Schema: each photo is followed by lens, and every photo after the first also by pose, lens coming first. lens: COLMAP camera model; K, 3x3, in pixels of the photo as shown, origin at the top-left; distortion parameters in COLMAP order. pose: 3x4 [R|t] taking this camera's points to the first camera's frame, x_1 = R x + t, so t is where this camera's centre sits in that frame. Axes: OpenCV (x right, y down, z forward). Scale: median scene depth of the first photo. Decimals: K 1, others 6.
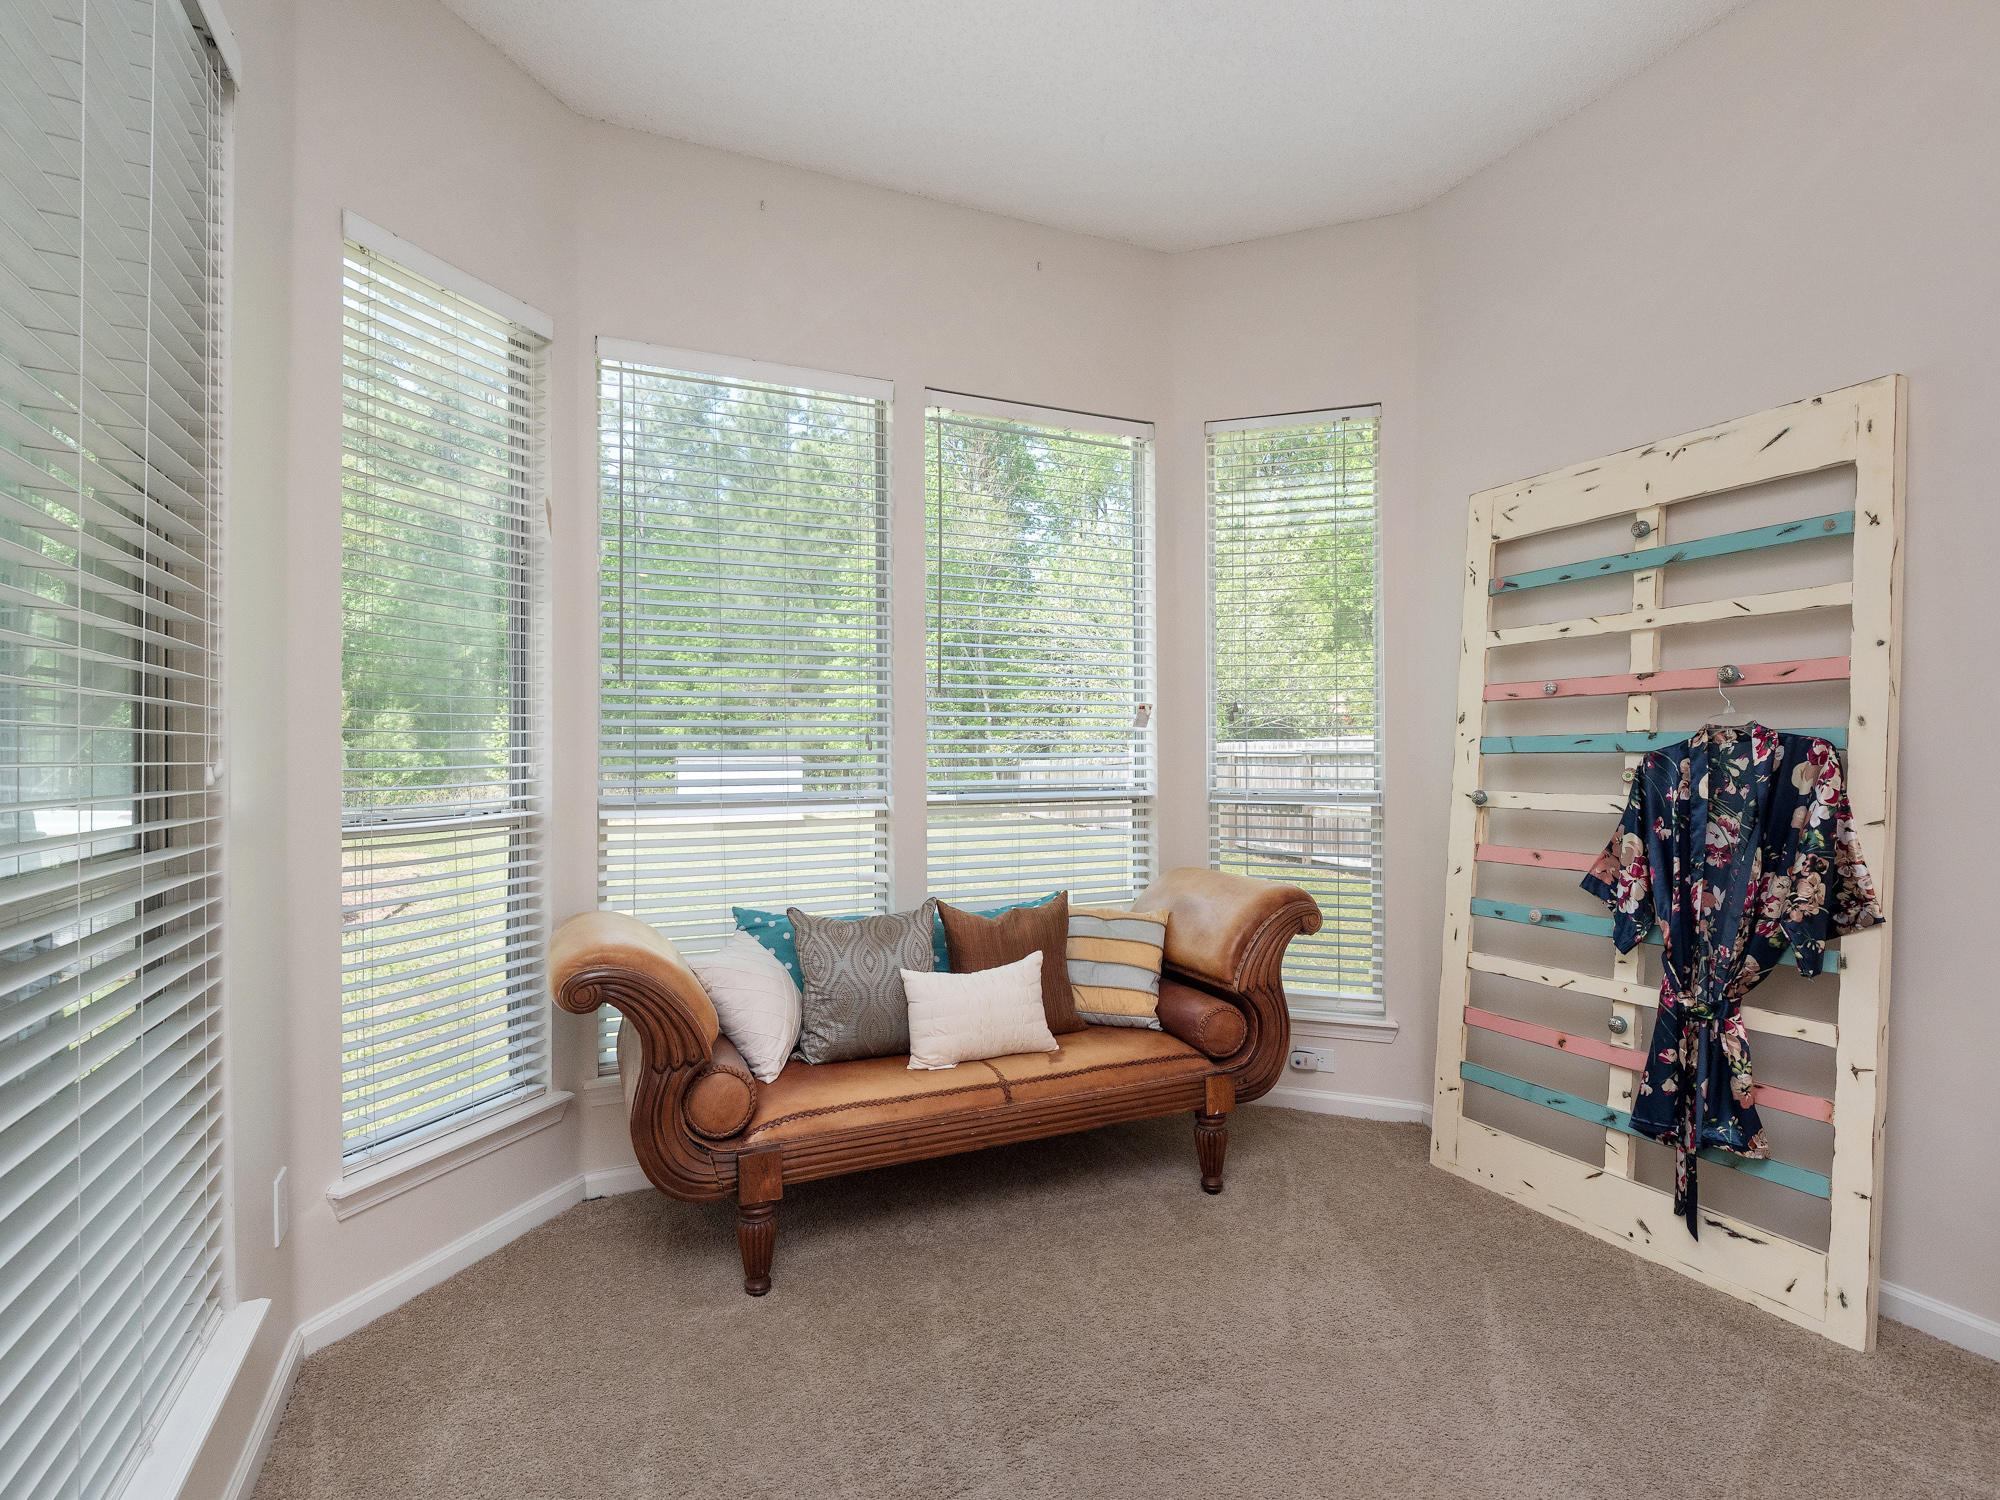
lens RADIAL K [[986.2, 0, 997.0], [0, 986.2, 755.6], [0, 0, 1]] dist [-0.010419, -0.001699]
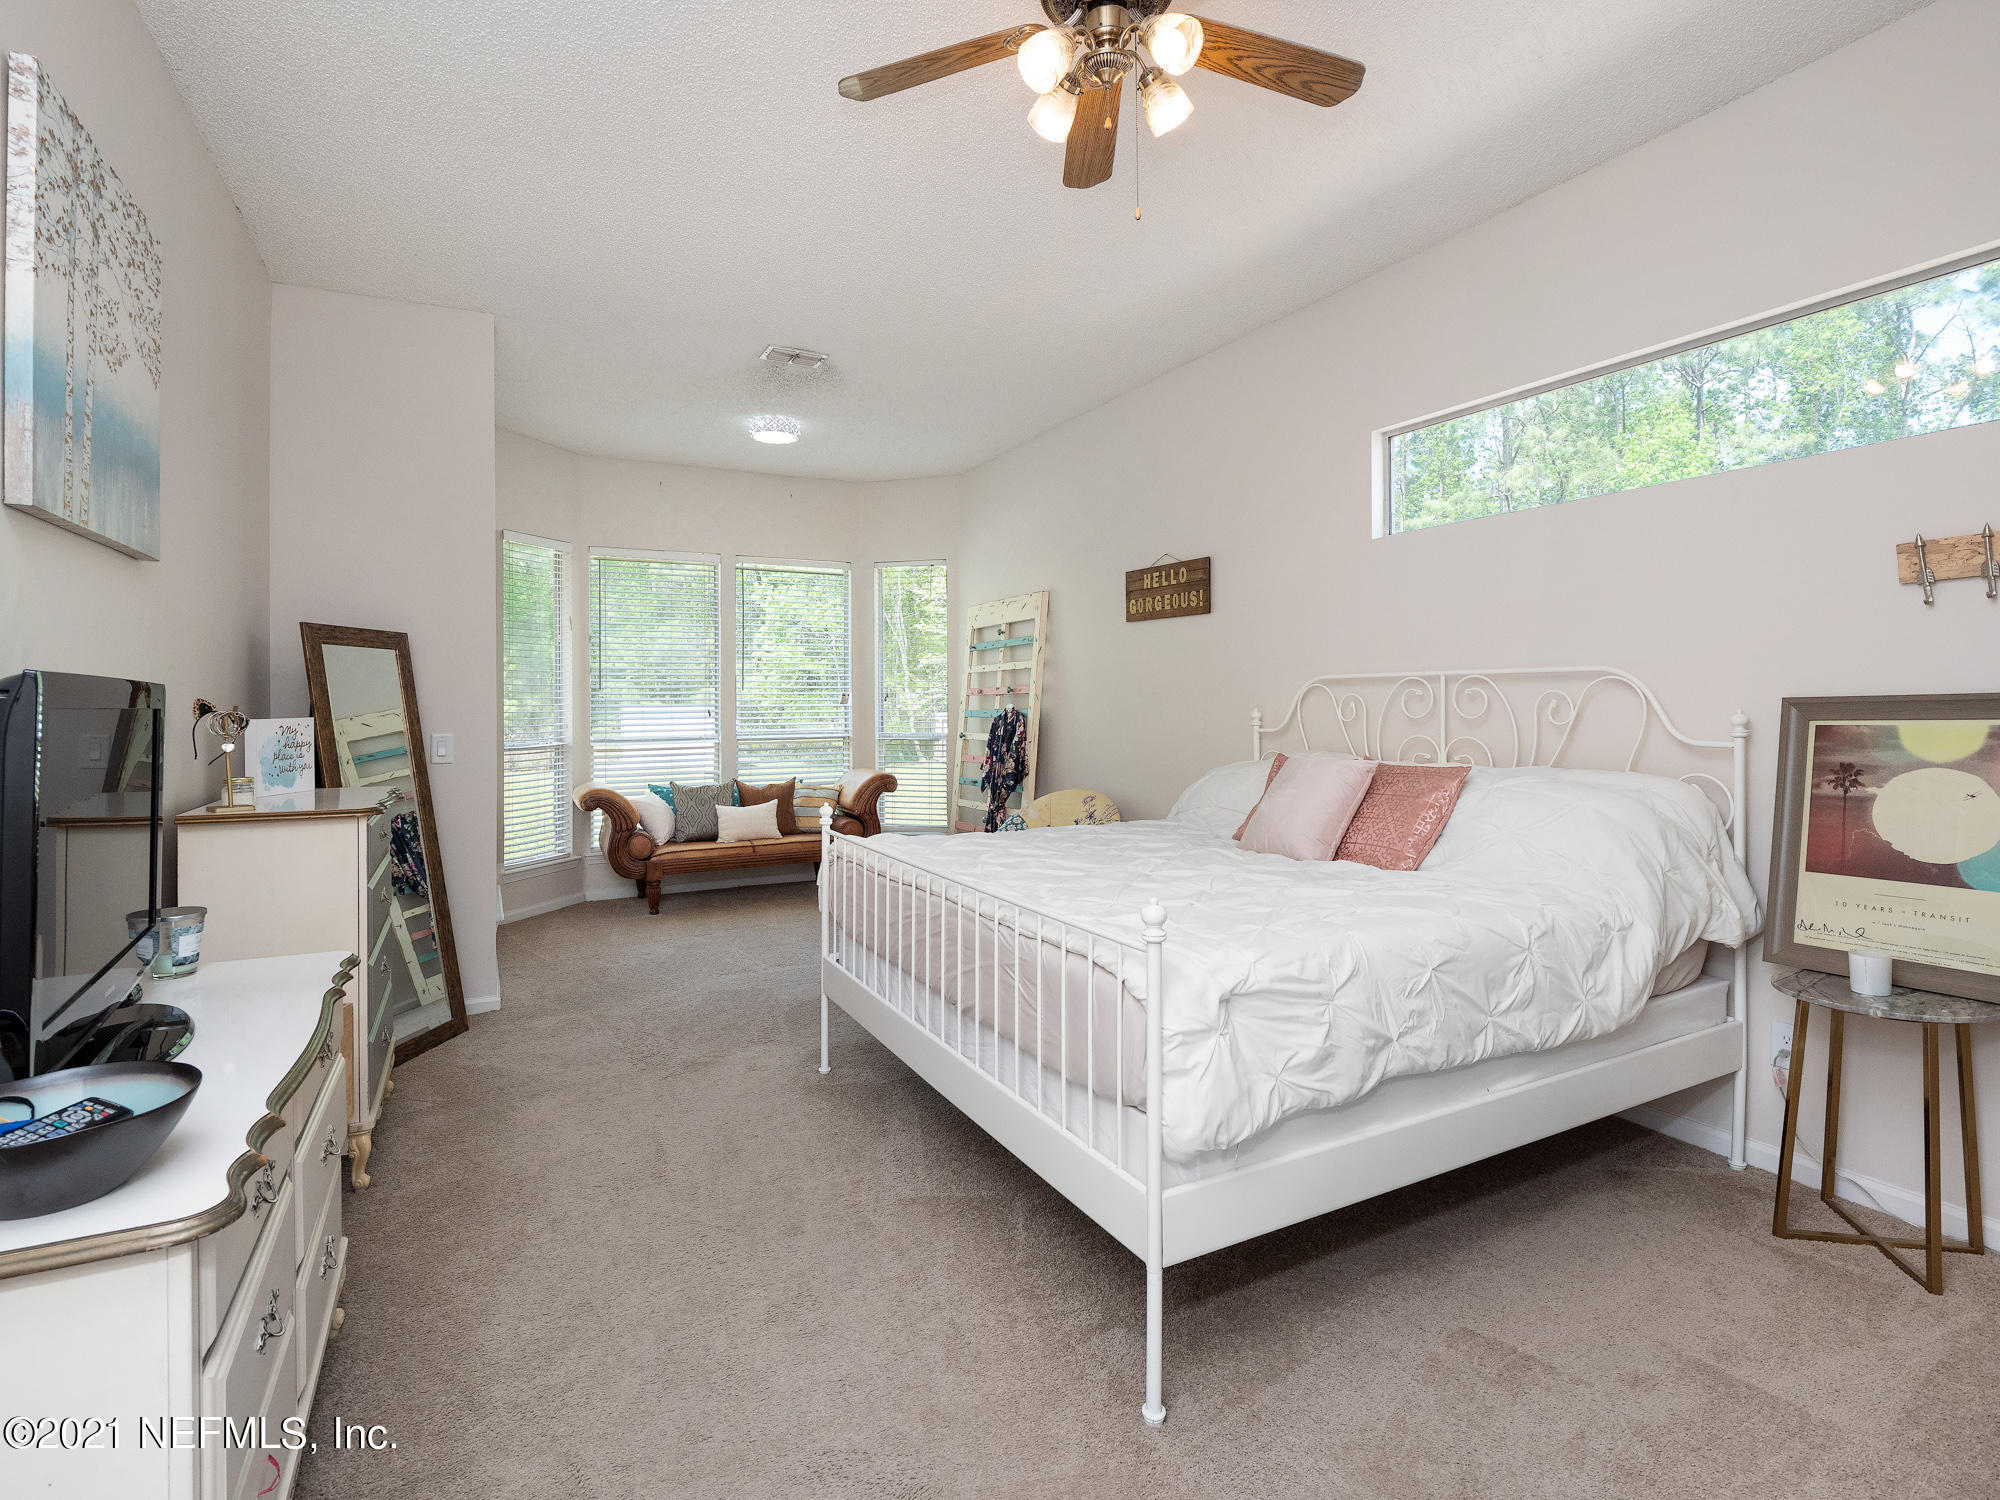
lens RADIAL K [[986.2, 0, 1014.5], [0, 986.2, 708.3], [0, 0, 1]] dist [-0.010419, -0.001699]
pose [[0.997969, -0.003179, 0.063614, 0.511707], [0.003016, 0.999992, 0.002652, -0.033366], [-0.063622, -0.002454, 0.997971, -1.573270]]
